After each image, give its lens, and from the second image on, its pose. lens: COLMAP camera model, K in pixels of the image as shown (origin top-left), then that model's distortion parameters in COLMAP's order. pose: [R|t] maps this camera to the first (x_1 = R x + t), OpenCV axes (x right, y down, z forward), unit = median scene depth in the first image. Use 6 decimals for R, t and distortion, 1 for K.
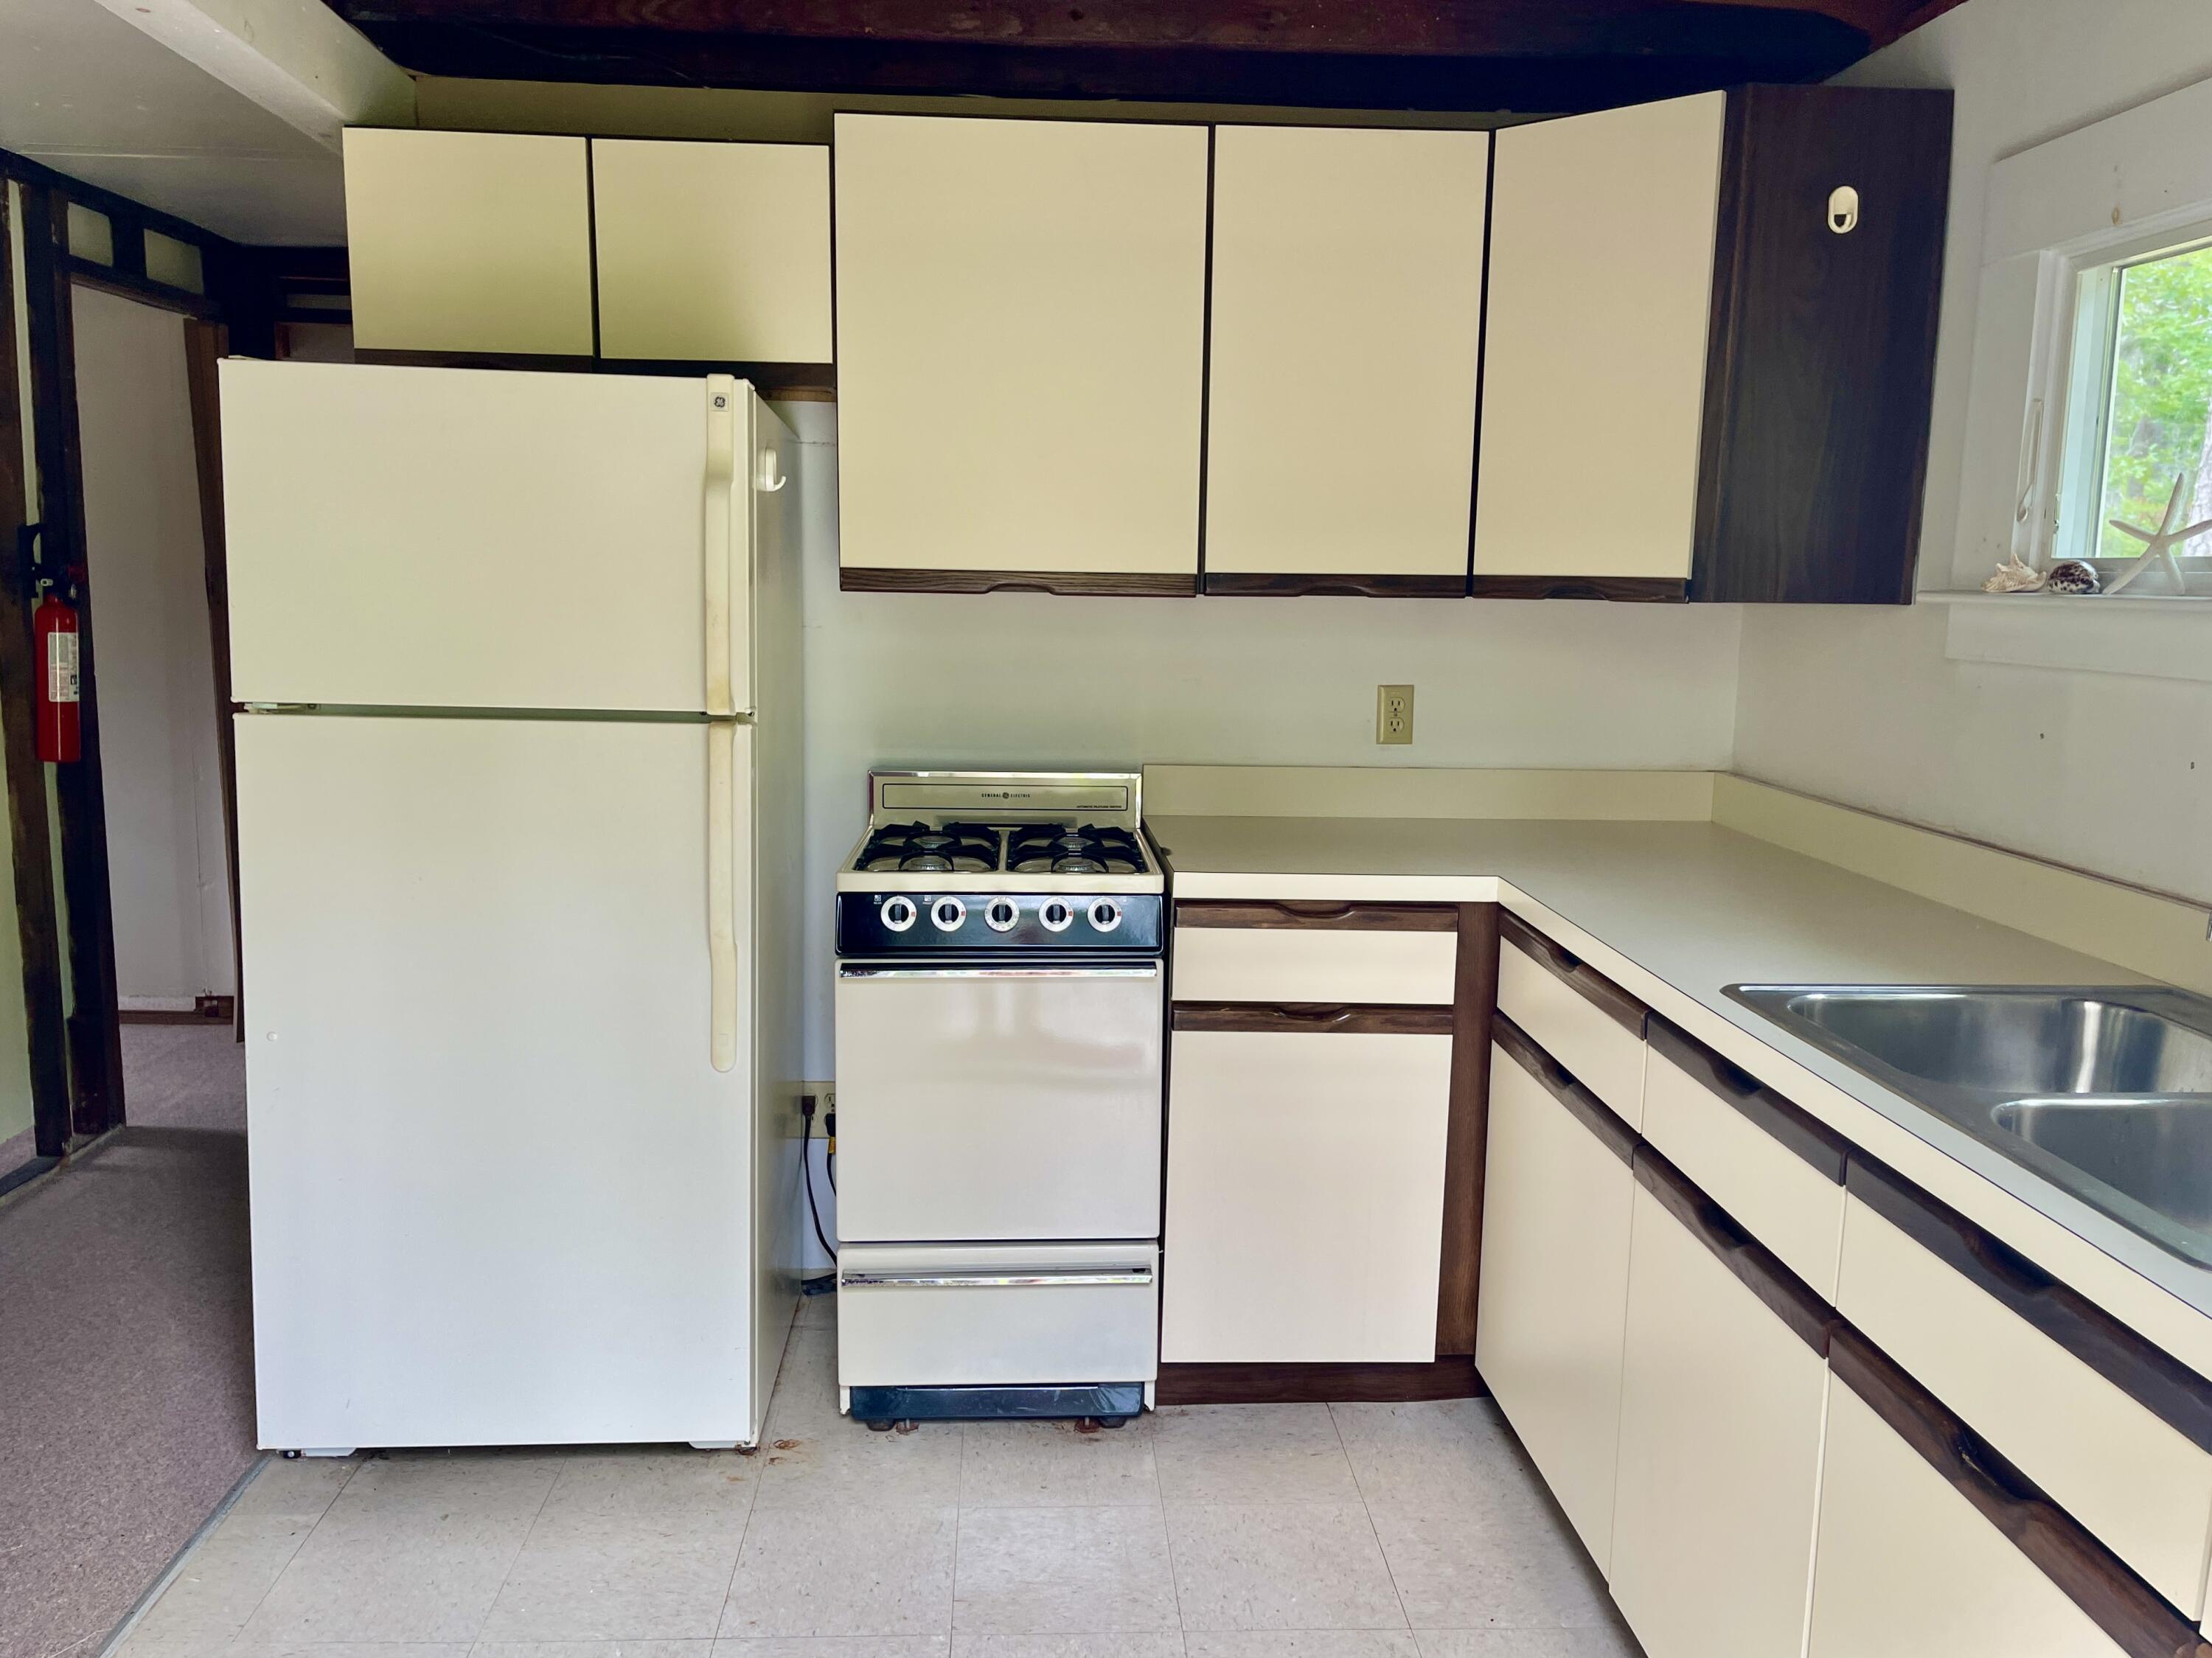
lens RADIAL K [[1649.2, 0, 1095.2], [0, 1649.2, 812.4], [0, 0, 1]] dist [0.035007, -0.033387]
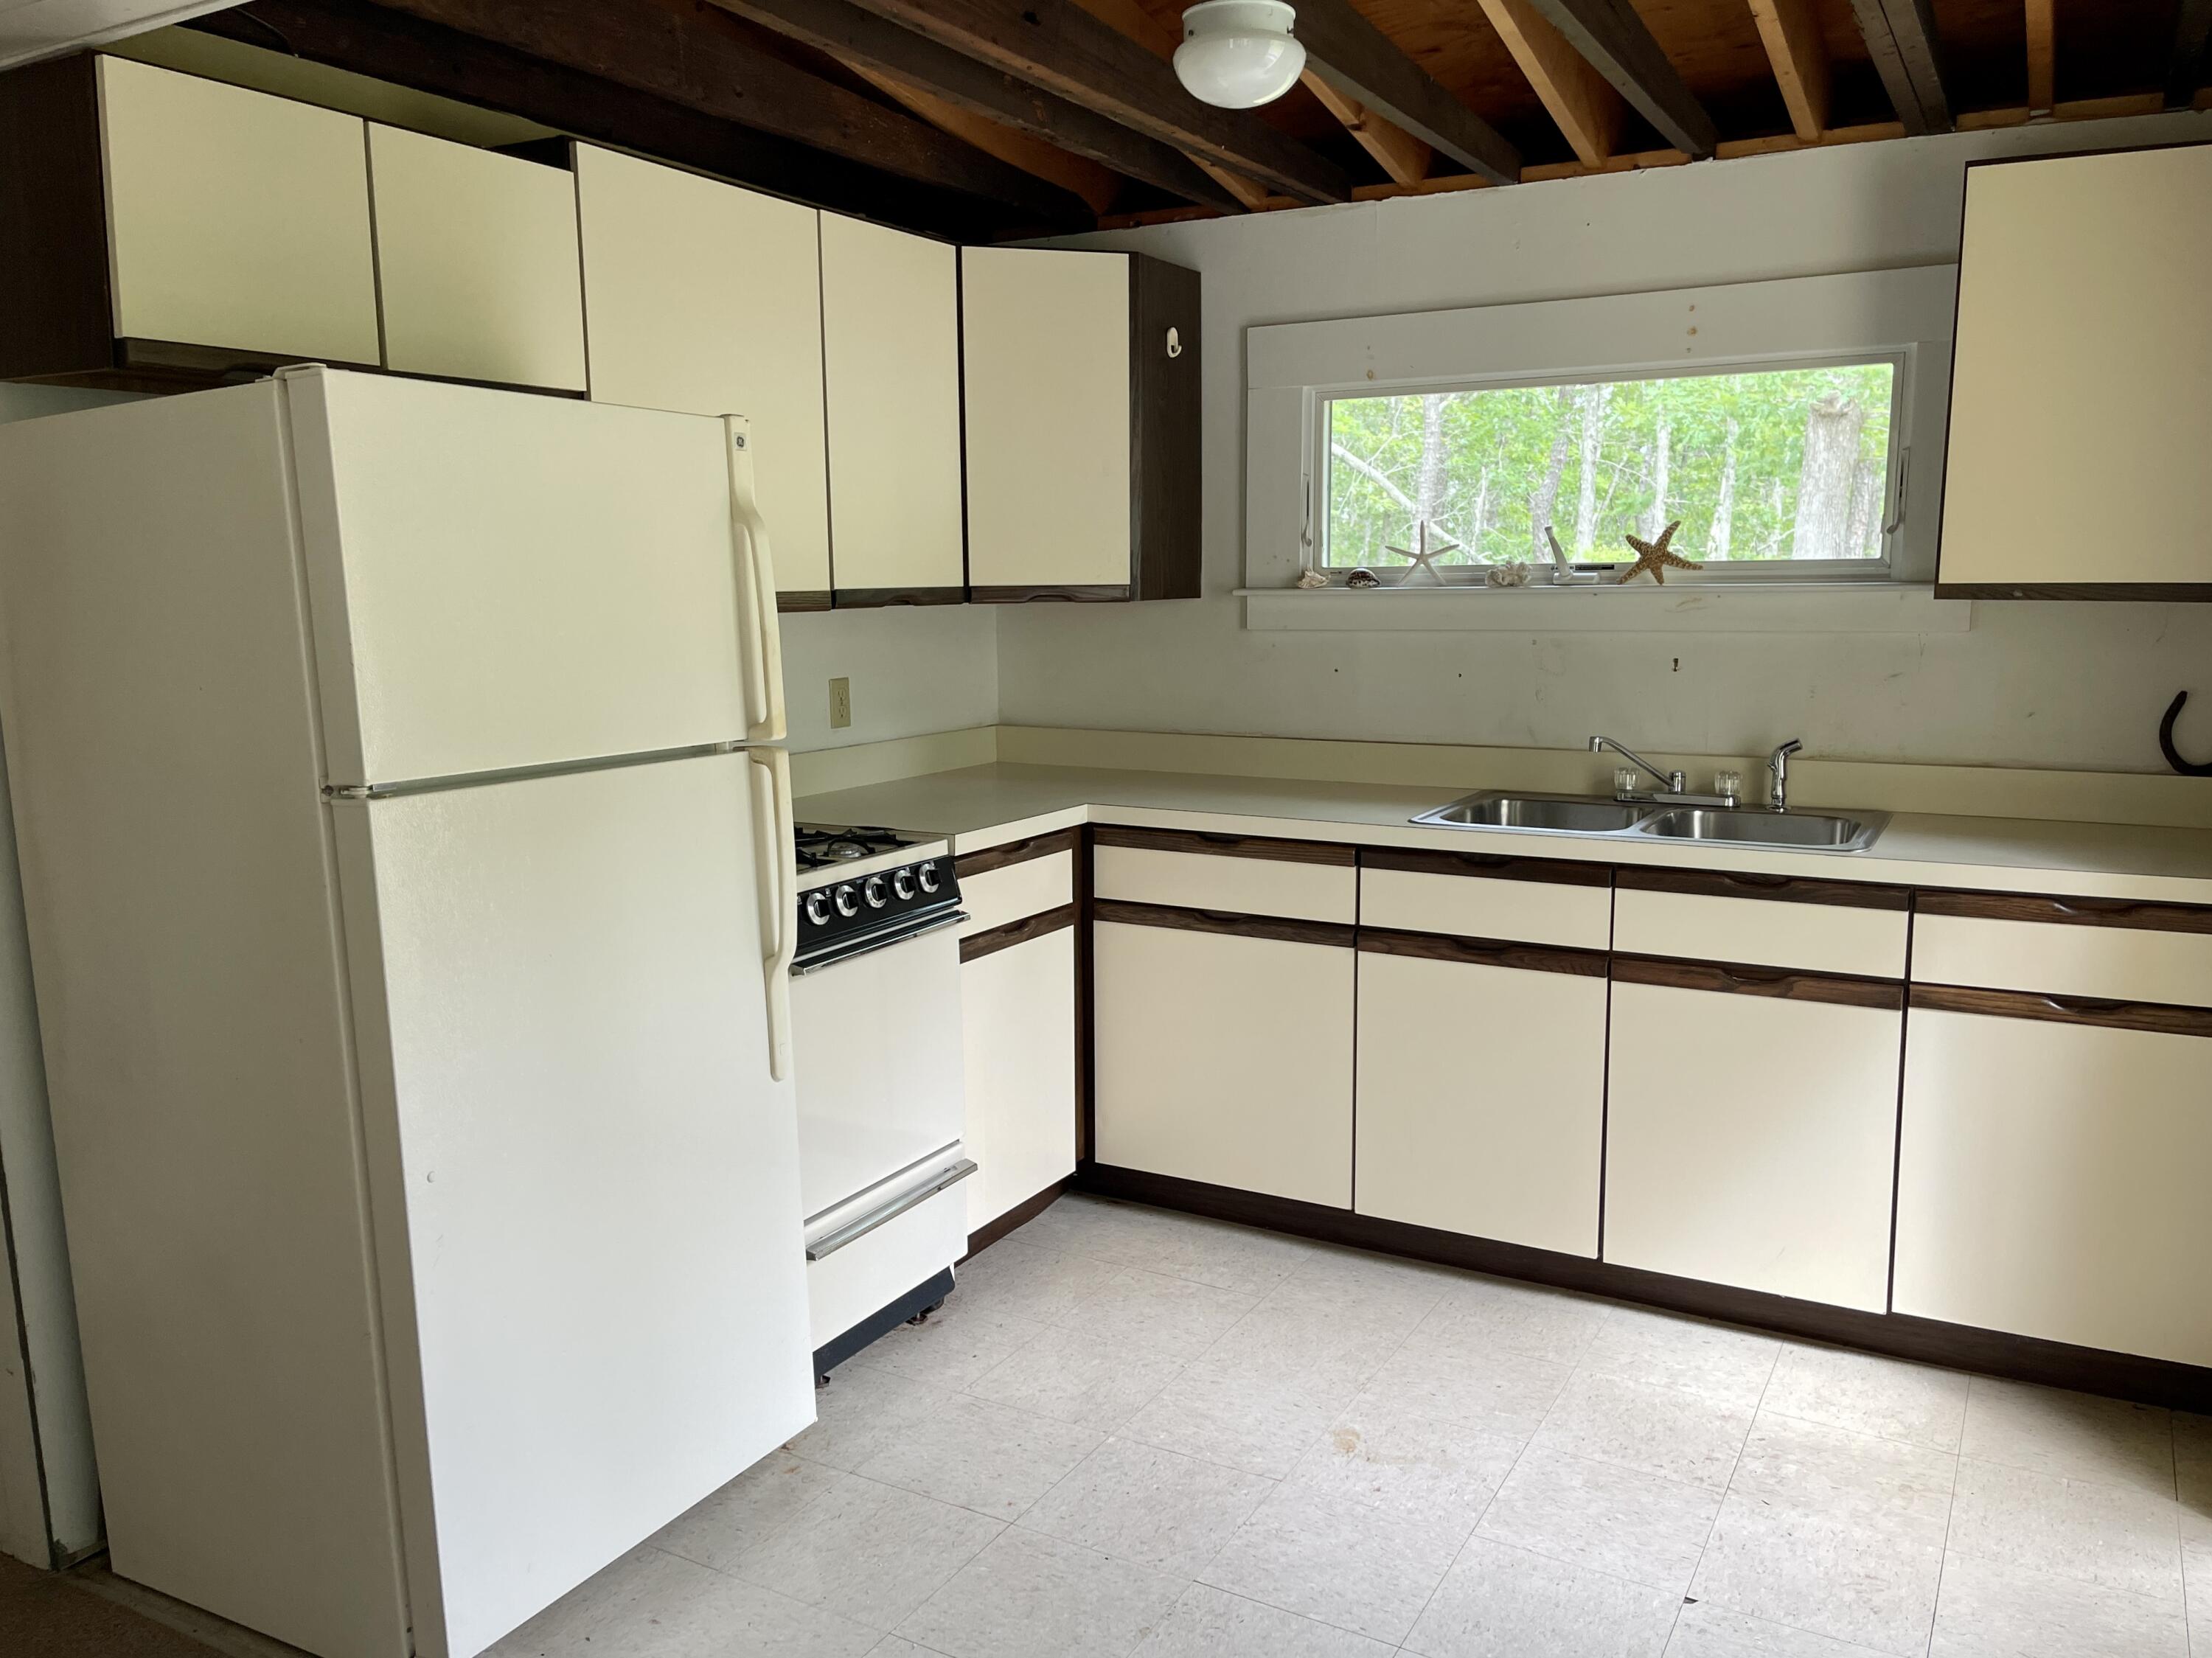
lens RADIAL K [[1649.2, 0, 1048.2], [0, 1649.2, 826.3], [0, 0, 1]] dist [0.035007, -0.033387]
pose [[0.569128, -0.149194, 0.808600, -0.880757], [0.138383, 0.986753, 0.084664, -0.063618], [-0.810521, 0.063712, 0.582235, 0.224774]]
